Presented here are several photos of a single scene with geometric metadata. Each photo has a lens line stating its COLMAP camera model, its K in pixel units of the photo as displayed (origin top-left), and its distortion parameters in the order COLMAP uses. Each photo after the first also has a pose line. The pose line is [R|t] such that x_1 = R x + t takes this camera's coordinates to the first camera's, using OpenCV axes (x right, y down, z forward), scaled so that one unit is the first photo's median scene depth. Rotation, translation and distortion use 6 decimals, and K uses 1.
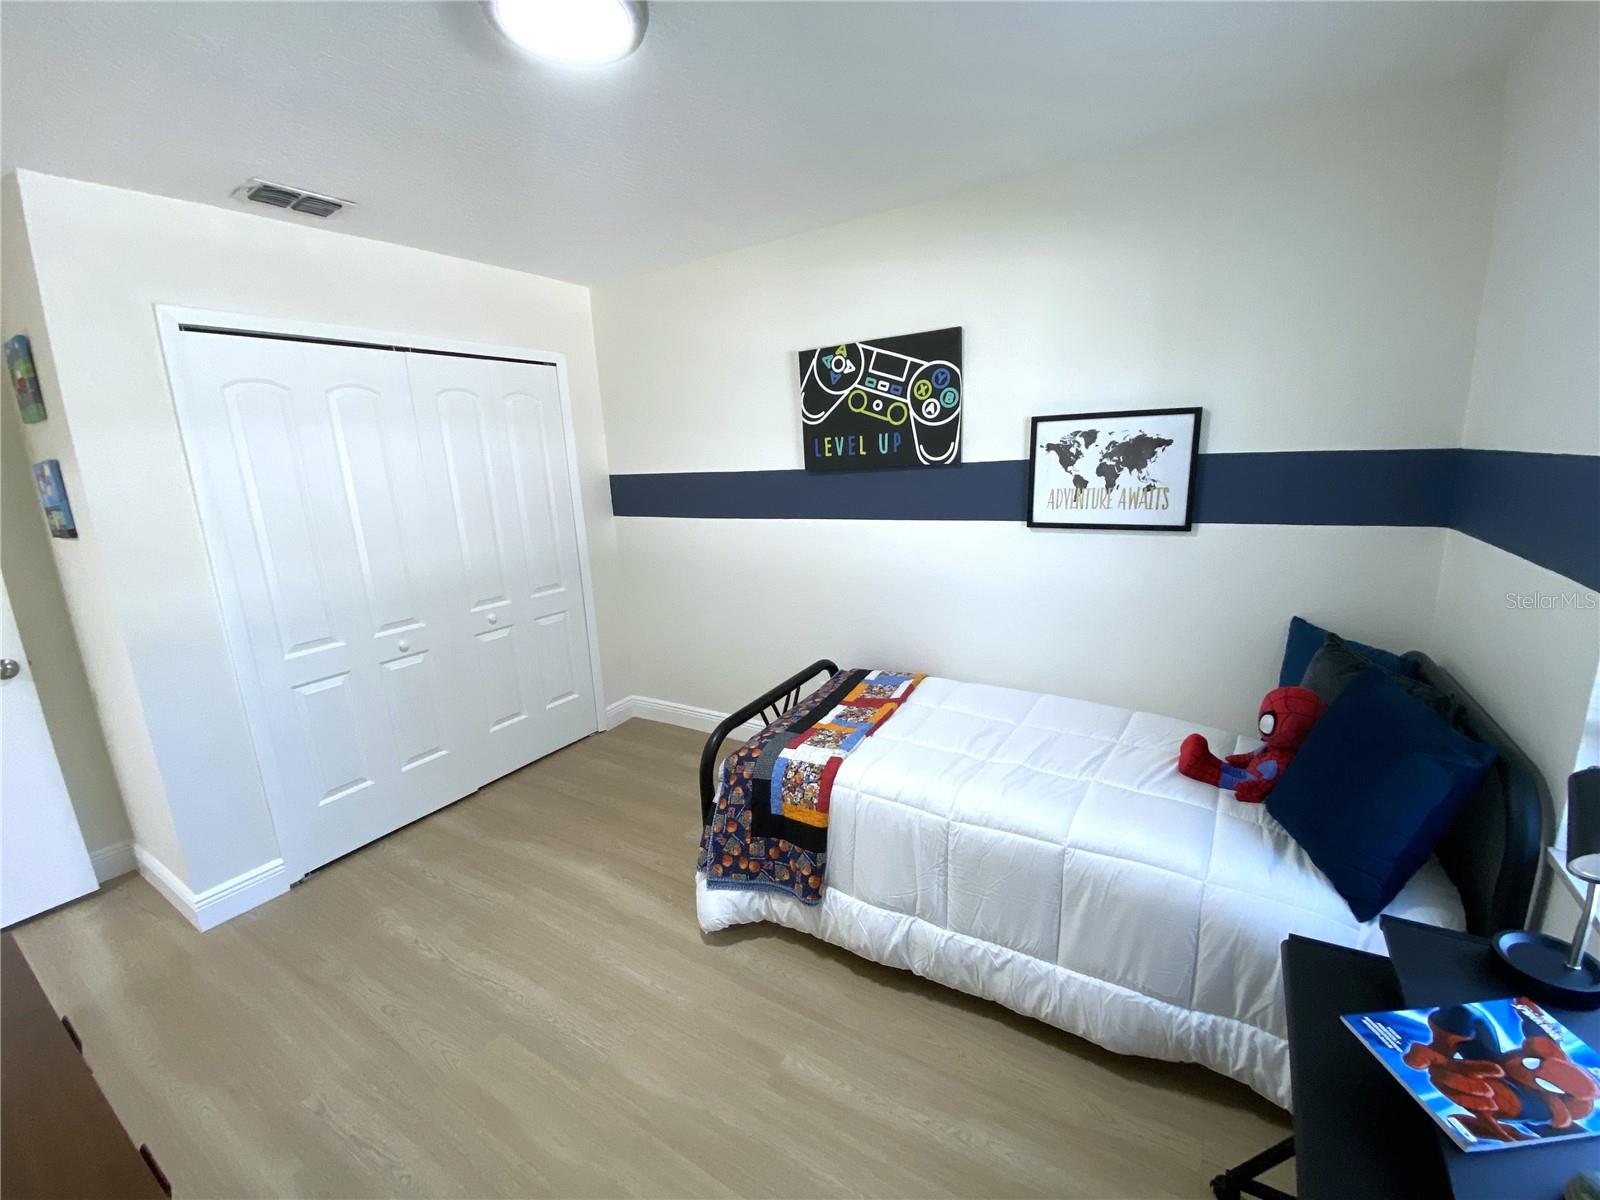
lens RADIAL K [[663.2, 0, 800.0], [0, 663.2, 600.0], [0, 0, 1]] dist [0.037492, -0.025509]
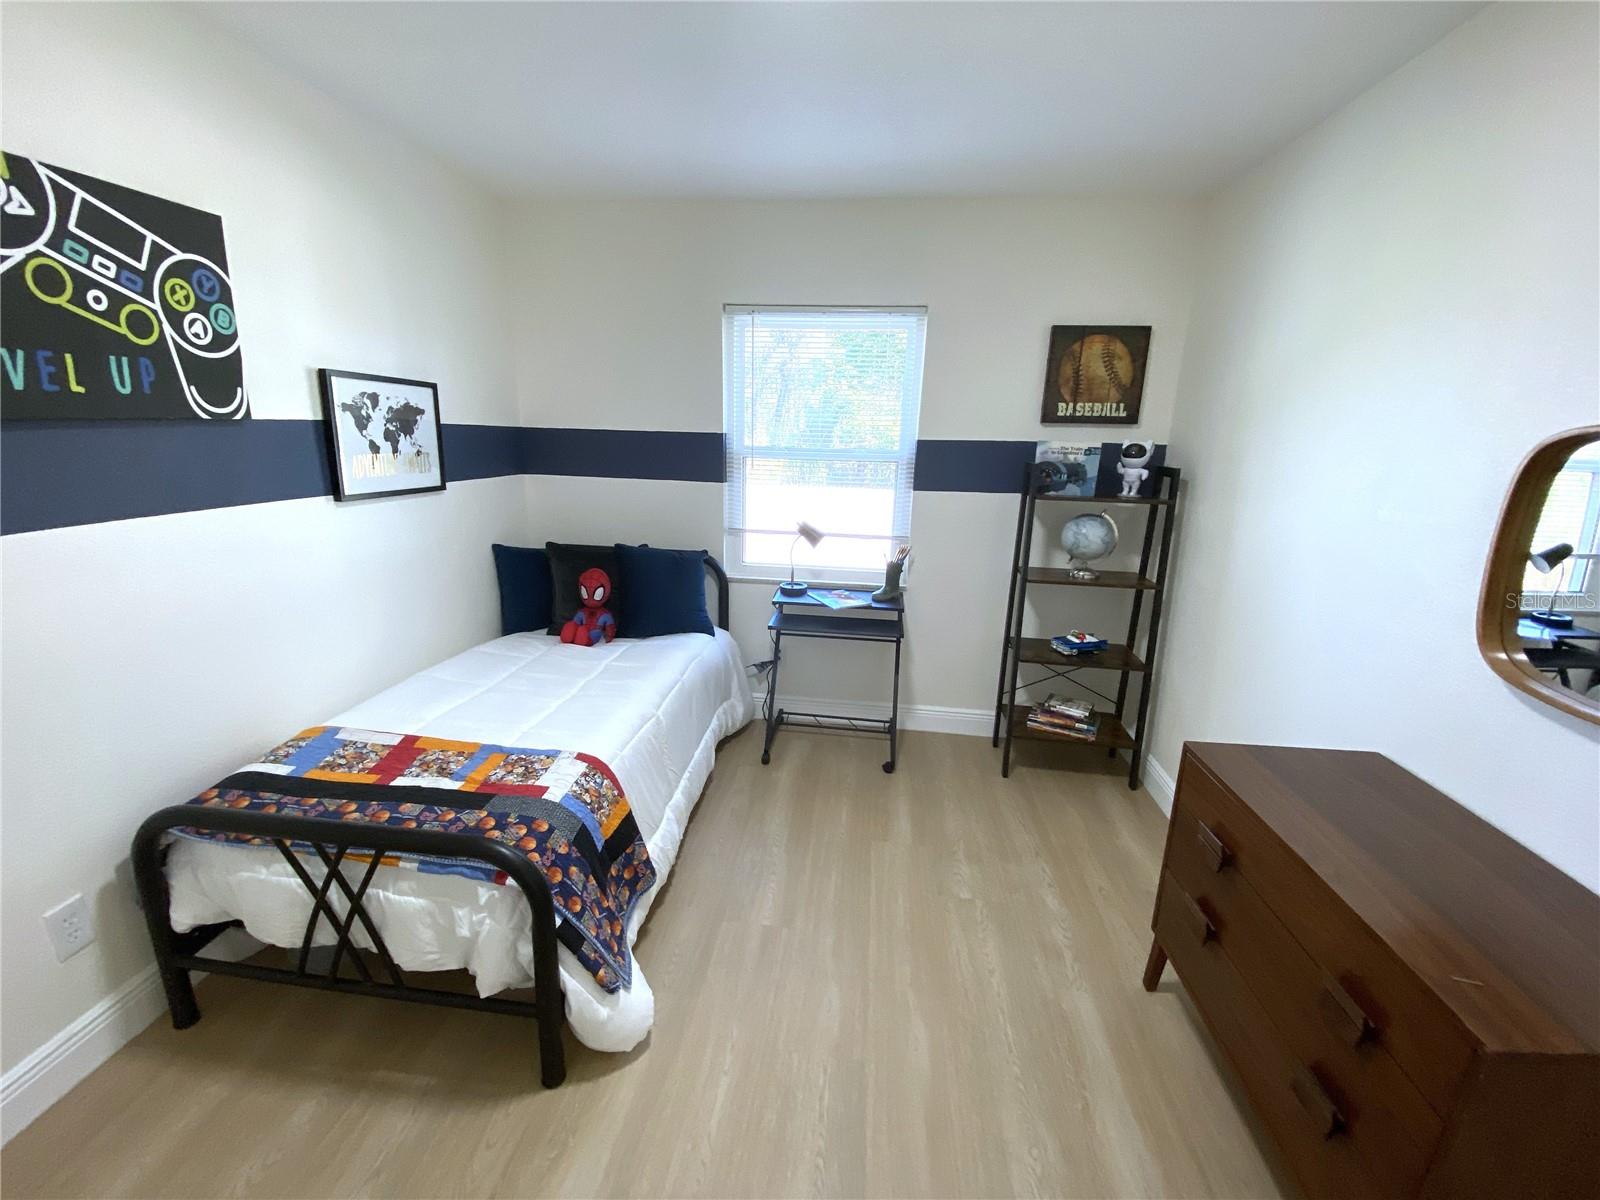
lens RADIAL K [[663.2, 0, 800.0], [0, 663.2, 600.0], [0, 0, 1]] dist [0.037492, -0.025509]
pose [[-0.441696, -0.178139, 0.879302, -0.660051], [0.199587, 0.936018, 0.289887, -0.118886], [-0.874683, 0.303539, -0.377881, 0.823467]]
